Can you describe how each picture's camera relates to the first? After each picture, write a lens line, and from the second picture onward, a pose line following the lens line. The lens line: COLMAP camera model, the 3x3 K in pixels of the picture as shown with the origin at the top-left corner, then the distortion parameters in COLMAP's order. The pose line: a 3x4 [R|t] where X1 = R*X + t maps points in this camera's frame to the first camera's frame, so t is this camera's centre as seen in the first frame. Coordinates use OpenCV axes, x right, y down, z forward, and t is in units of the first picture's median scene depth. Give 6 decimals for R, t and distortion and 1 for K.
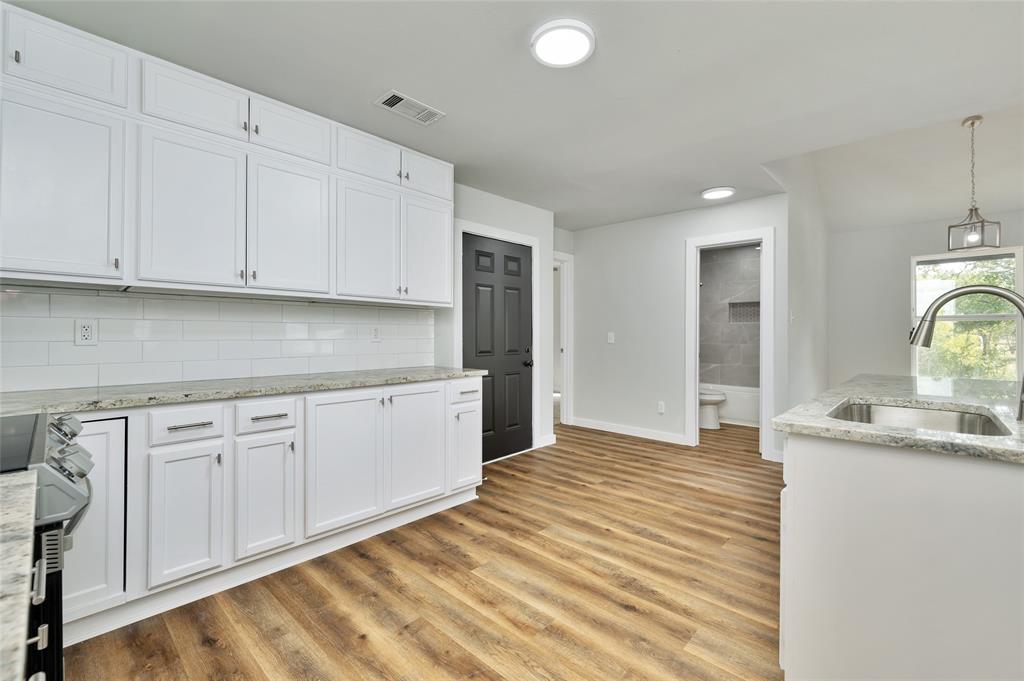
lens RADIAL K [[442.2, 0, 512.6], [0, 442.2, 335.4], [0, 0, 1]] dist [0.000515, -0.000200]
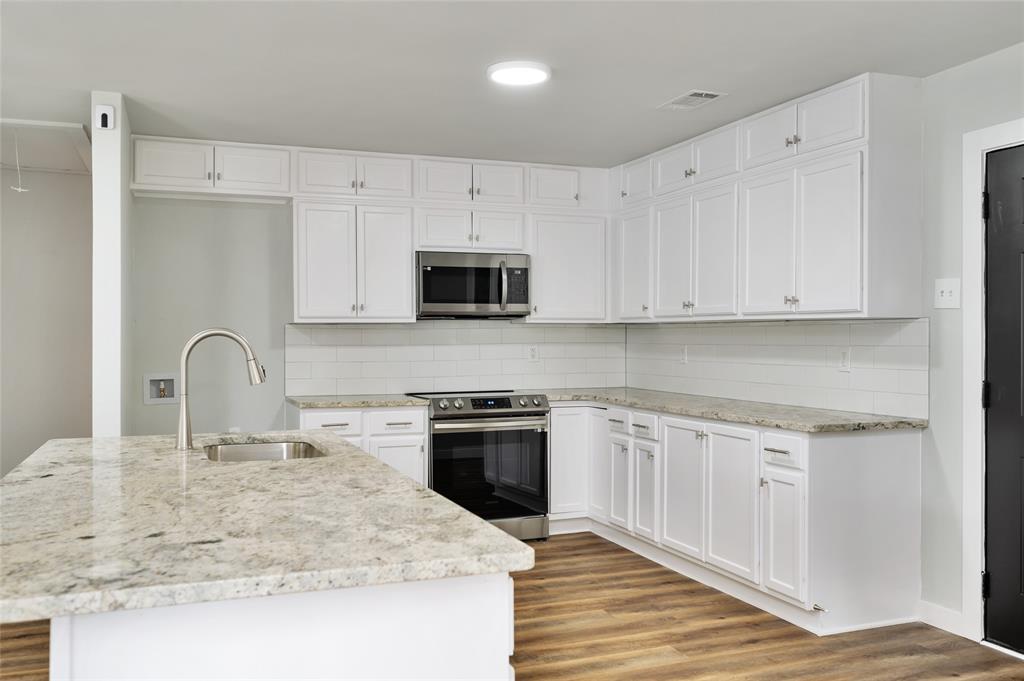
lens RADIAL K [[887.8, 0, 512.0], [0, 887.8, 340.5], [0, 0, 1]] dist [0.008466, 0.000092]
pose [[-0.427257, 0.003678, -0.904123, 1.474187], [0.000474, 0.999992, 0.003844, -0.049841], [0.904130, 0.001214, -0.427255, 1.402227]]
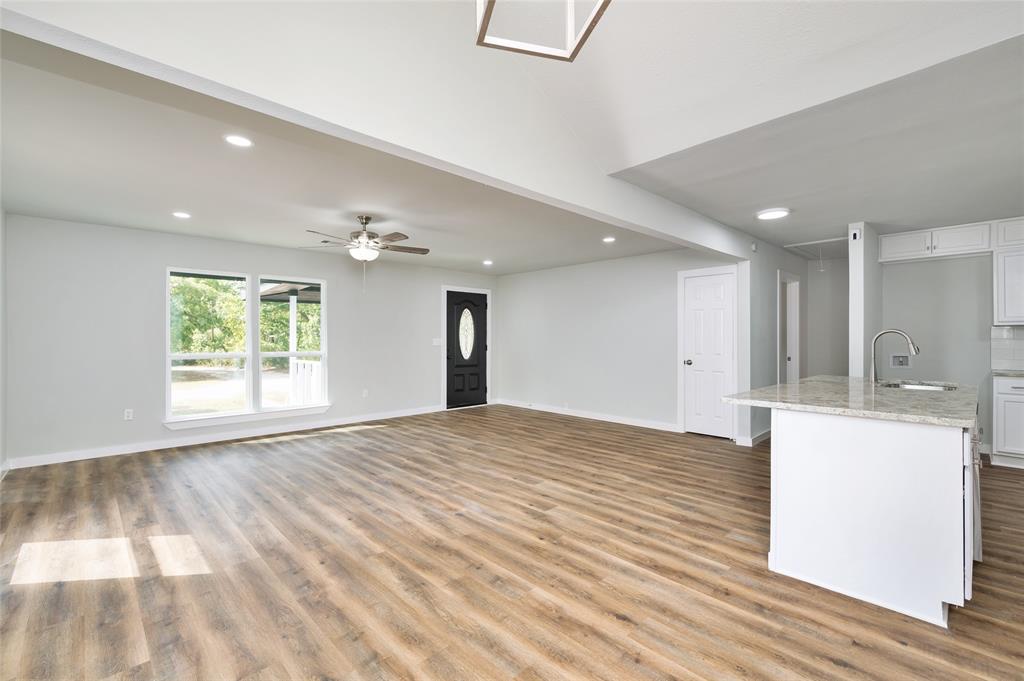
lens RADIAL K [[442.2, 0, 512.6], [0, 442.2, 335.4], [0, 0, 1]] dist [0.000515, -0.000200]
pose [[-0.998795, 0.001119, 0.049064, 1.619397], [0.000819, 0.999981, -0.006134, -0.034402], [-0.049070, -0.006086, -0.998777, 1.892205]]
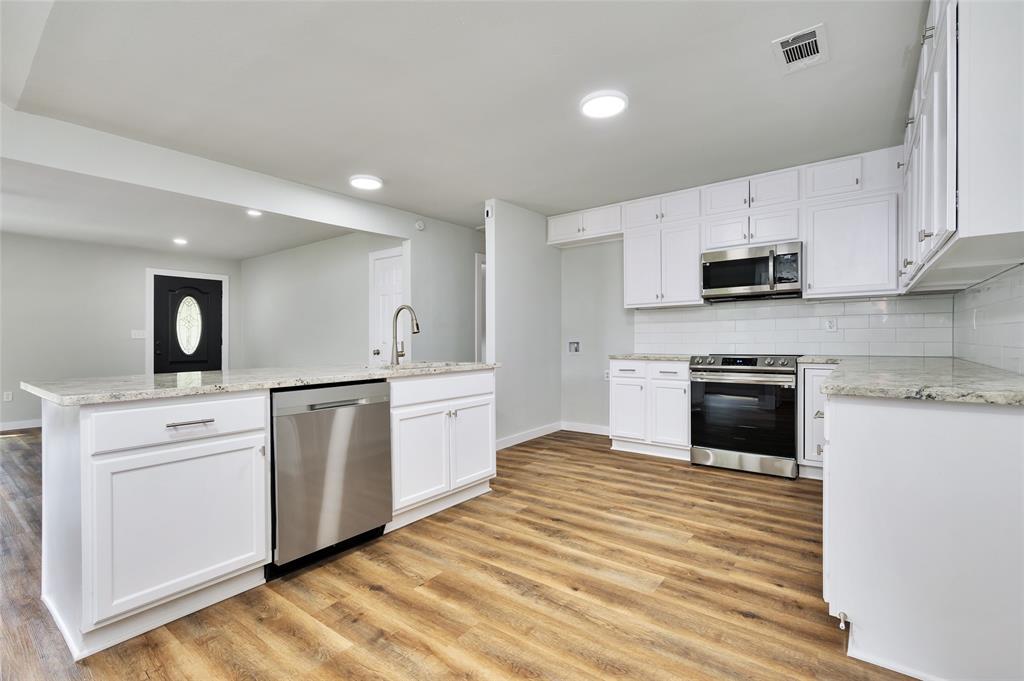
lens RADIAL K [[457.4, 0, 512.0], [0, 457.4, 340.5], [0, 0, 1]] dist [0.000035, 0.000033]
pose [[-0.994664, 0.009090, -0.102768, 0.403607], [0.008553, 0.999947, 0.005673, 0.029836], [0.102815, 0.004764, -0.994689, 1.785357]]
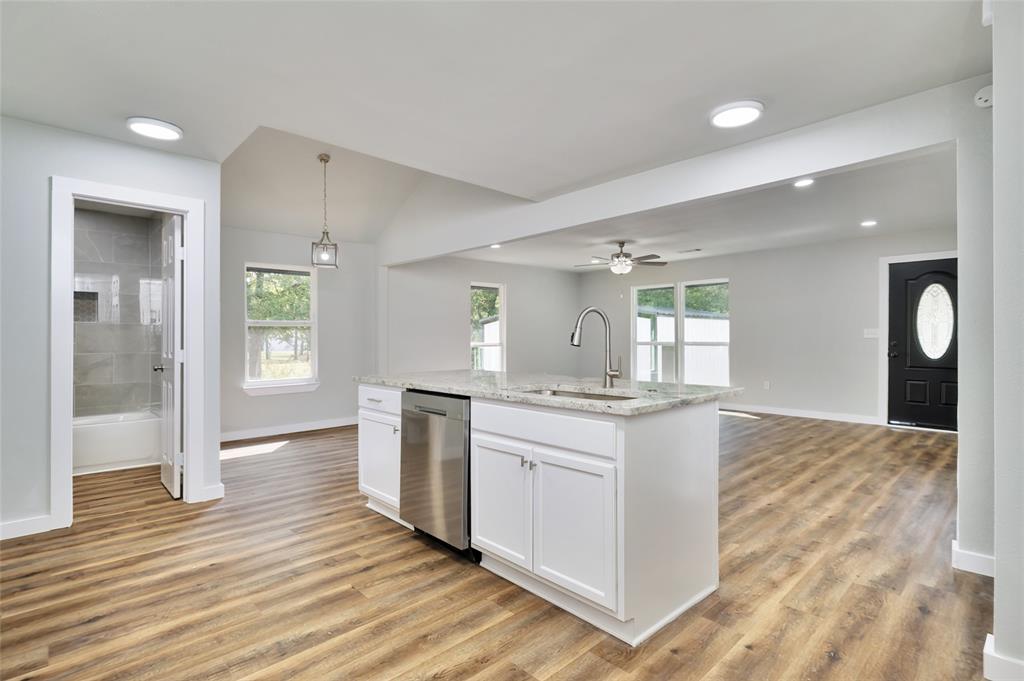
lens RADIAL K [[502.2, 0, 515.1], [0, 502.2, 336.4], [0, 0, 1]] dist [0.001547, -0.000032]
pose [[0.055497, -0.000920, 0.998458, -0.422241], [0.005801, 0.999983, 0.000599, -0.005578], [-0.998442, 0.005759, 0.055501, 0.636768]]
